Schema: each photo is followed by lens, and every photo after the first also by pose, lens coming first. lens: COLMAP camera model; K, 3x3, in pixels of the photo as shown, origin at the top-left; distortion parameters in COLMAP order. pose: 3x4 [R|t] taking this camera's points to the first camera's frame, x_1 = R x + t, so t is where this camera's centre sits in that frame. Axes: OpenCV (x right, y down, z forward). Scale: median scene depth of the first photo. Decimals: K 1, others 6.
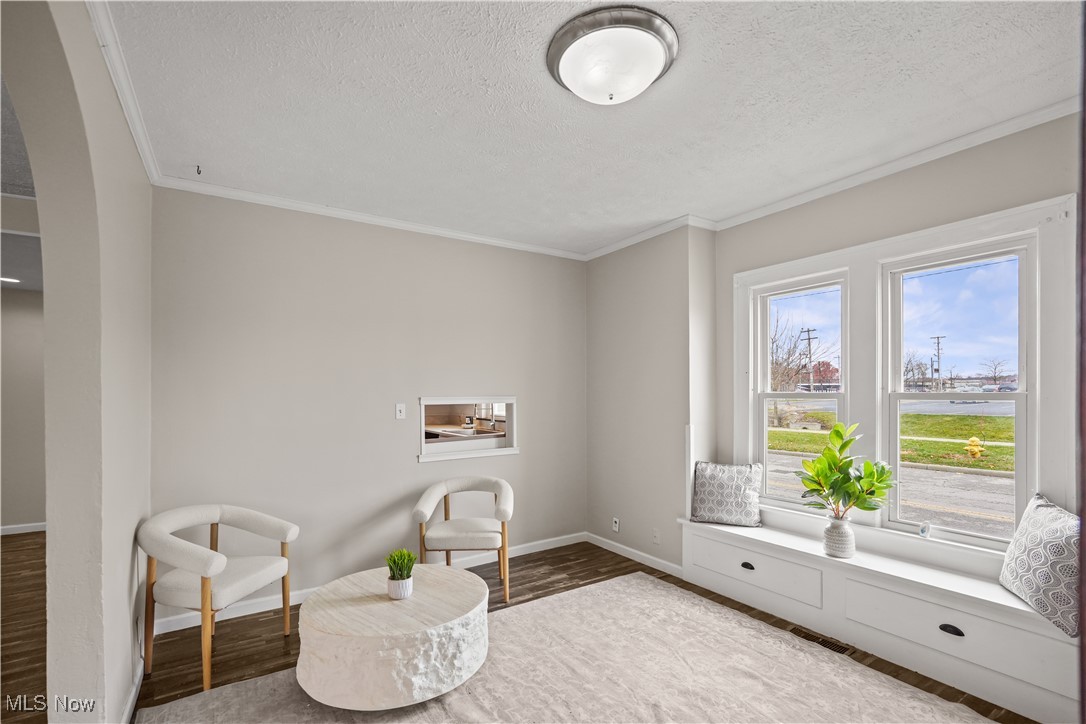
lens RADIAL K [[492.7, 0, 542.8], [0, 492.7, 396.6], [0, 0, 1]] dist [-0.005830, 0.000978]
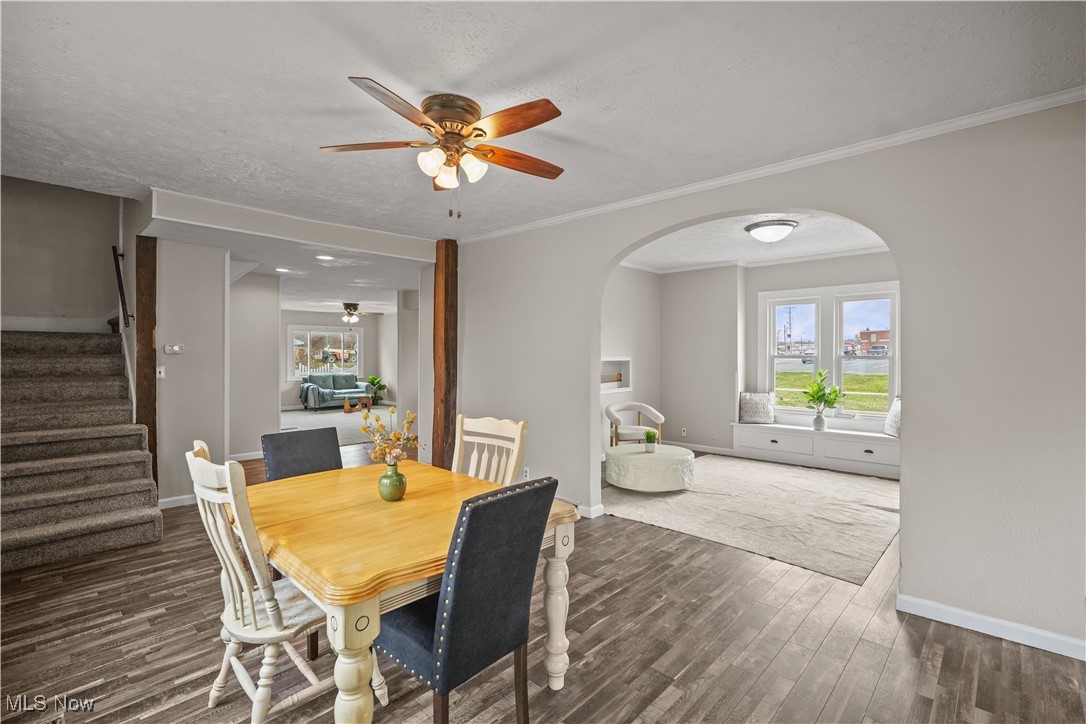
lens RADIAL K [[492.7, 0, 560.6], [0, 492.7, 355.9], [0, 0, 1]] dist [-0.005830, 0.000978]
pose [[0.969433, 0.005746, 0.245291, -0.825378], [-0.005680, 0.999983, -0.000979, 0.001288], [-0.245292, -0.000445, 0.969449, -0.656749]]
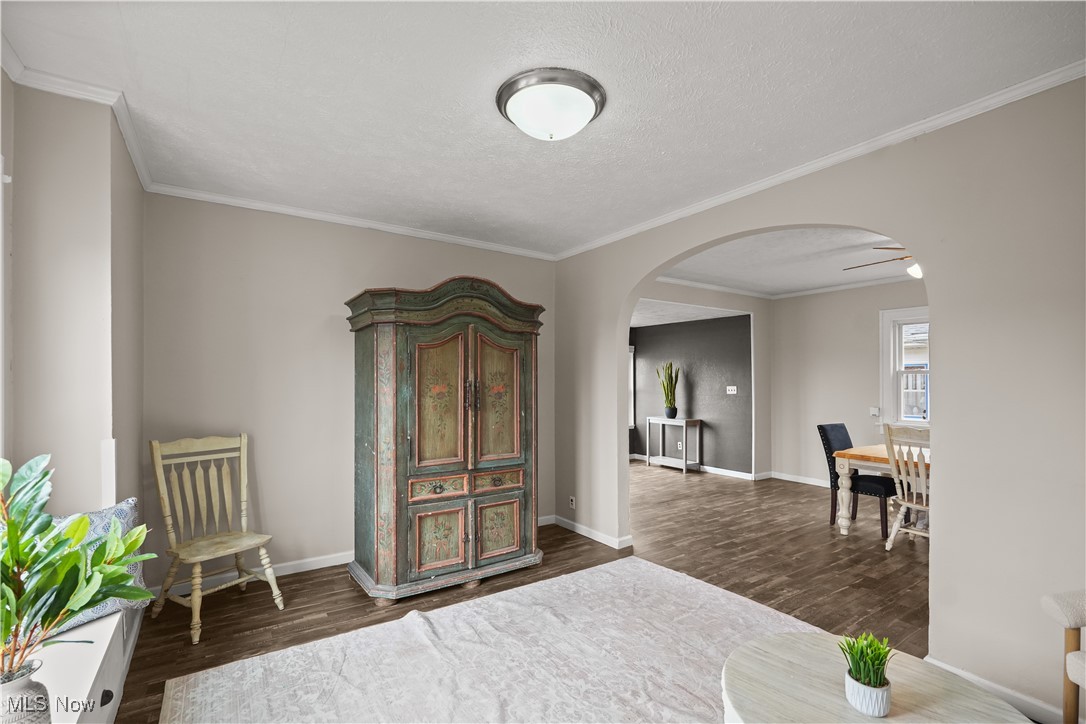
lens RADIAL K [[492.7, 0, 541.1], [0, 492.7, 371.2], [0, 0, 1]] dist [-0.005830, 0.000978]
pose [[-0.999906, 0.006010, -0.012349, 0.095800], [0.006200, 0.999862, -0.015438, -0.014073], [0.012255, -0.015513, -0.999805, 1.144457]]
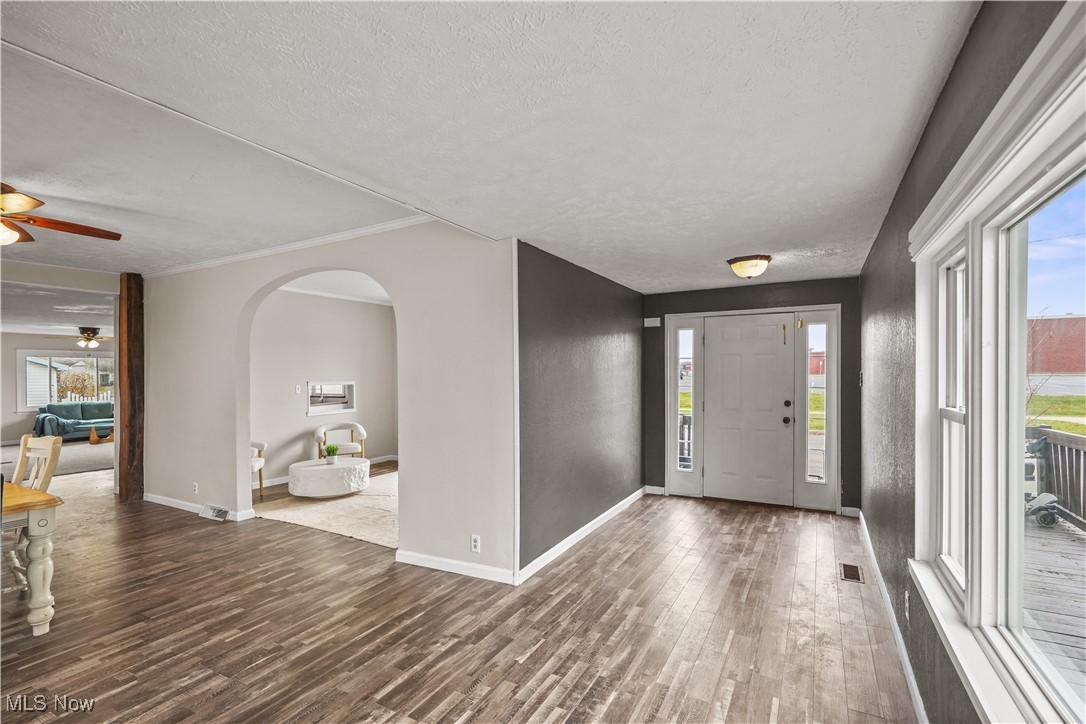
lens RADIAL K [[492.7, 0, 543.7], [0, 492.7, 373.4], [0, 0, 1]] dist [-0.005830, 0.000978]
pose [[0.881942, -0.000169, 0.471357, -0.358060], [0.005915, 0.999925, -0.010708, -0.004717], [-0.471320, 0.012232, 0.881877, -1.145607]]
